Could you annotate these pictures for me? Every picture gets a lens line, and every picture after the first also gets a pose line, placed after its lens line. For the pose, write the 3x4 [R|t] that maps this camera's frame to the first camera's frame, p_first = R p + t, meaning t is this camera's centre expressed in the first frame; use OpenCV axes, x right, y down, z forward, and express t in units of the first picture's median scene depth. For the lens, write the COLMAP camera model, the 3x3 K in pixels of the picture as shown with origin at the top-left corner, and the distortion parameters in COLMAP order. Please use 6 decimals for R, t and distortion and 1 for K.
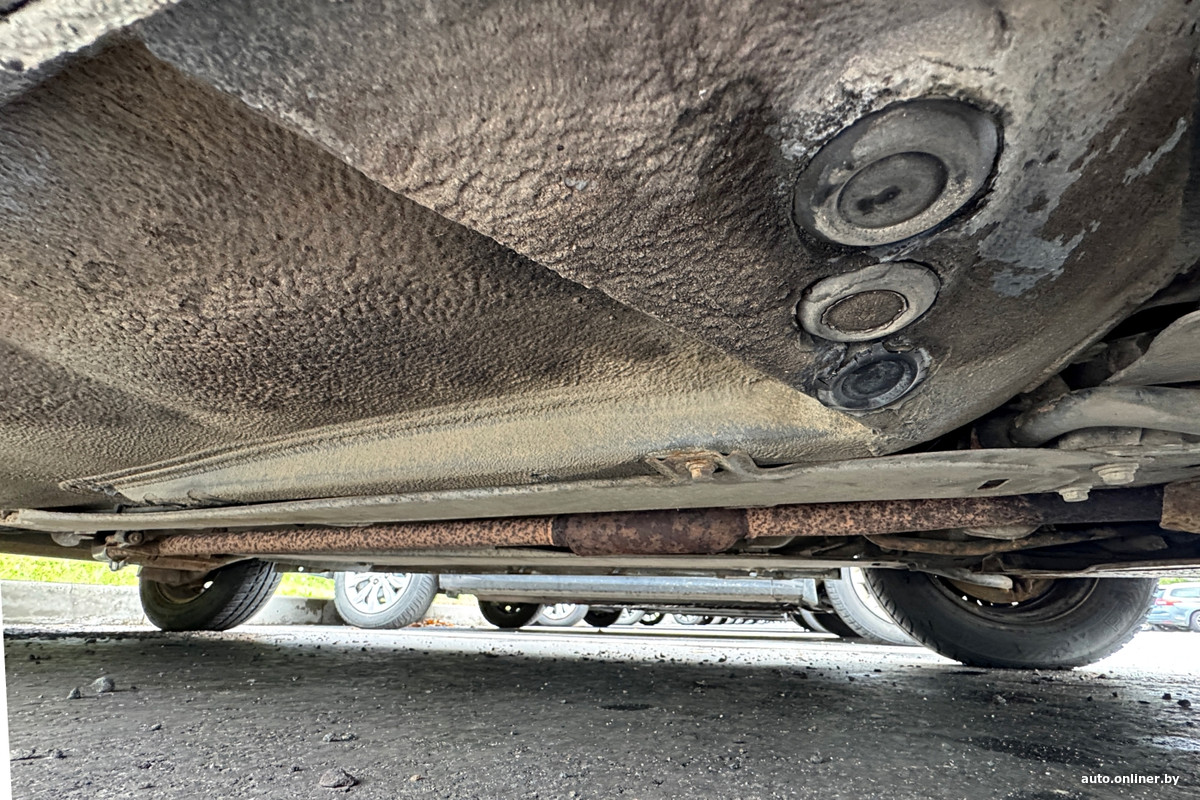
lens RADIAL K [[566.9, 0, 601.8], [0, 566.9, 435.9], [0, 0, 1]] dist [-0.004459, 0.000223]
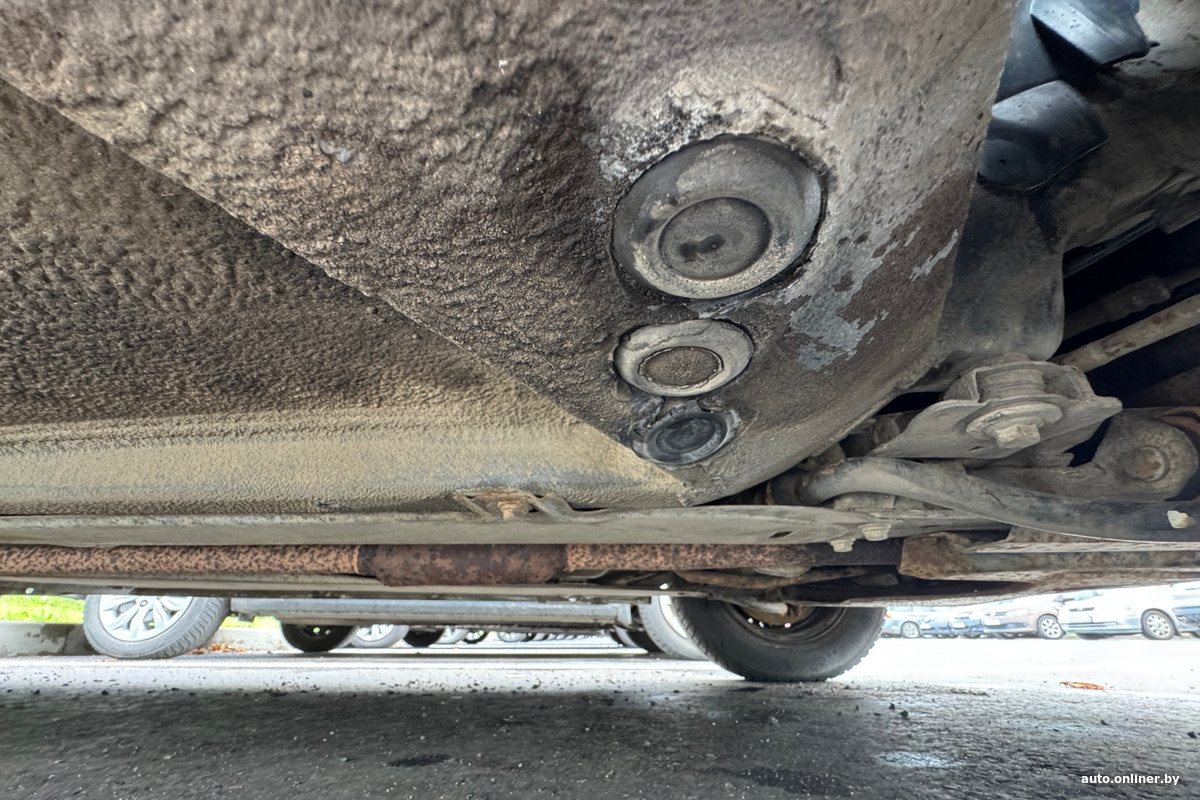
lens RADIAL K [[566.9, 0, 601.8], [0, 566.9, 435.9], [0, 0, 1]] dist [-0.004459, 0.000223]
pose [[0.952872, 0.089552, 0.289855, 0.075638], [-0.074958, 0.995314, -0.061090, -0.039030], [-0.293968, 0.036484, 0.955119, 0.144119]]
